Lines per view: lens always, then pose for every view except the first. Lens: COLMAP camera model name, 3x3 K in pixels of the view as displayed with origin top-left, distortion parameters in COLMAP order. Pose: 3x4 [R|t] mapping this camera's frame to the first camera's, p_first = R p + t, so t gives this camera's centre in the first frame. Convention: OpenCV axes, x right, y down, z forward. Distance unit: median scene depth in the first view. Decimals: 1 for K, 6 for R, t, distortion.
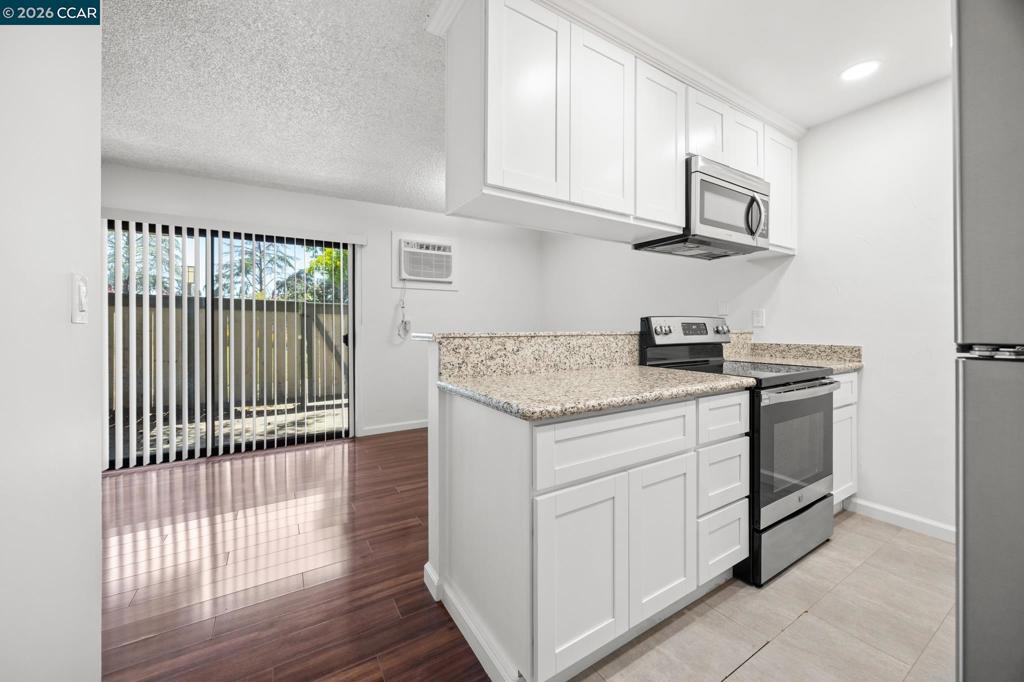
lens RADIAL K [[394.0, 0, 519.6], [0, 394.0, 330.4], [0, 0, 1]] dist [-0.001252, 0.000275]
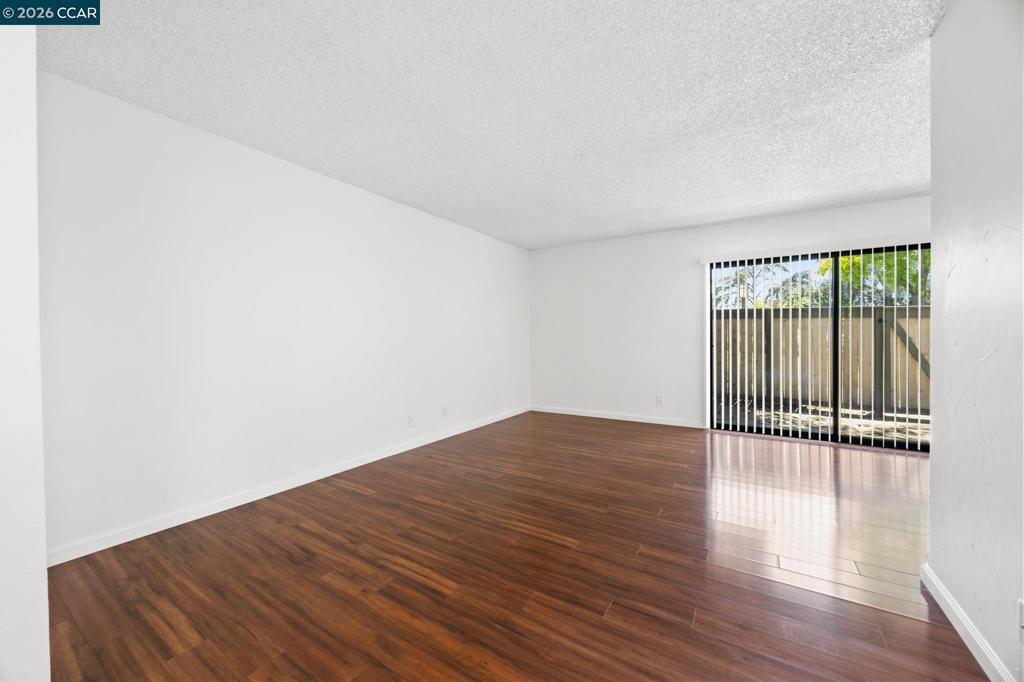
lens RADIAL K [[394.0, 0, 514.2], [0, 394.0, 347.4], [0, 0, 1]] dist [-0.001252, 0.000275]
pose [[0.439944, 0.024615, -0.897688, -0.081405], [-0.002550, 0.999654, 0.026161, 0.004035], [0.898022, -0.009220, 0.439855, -0.224865]]
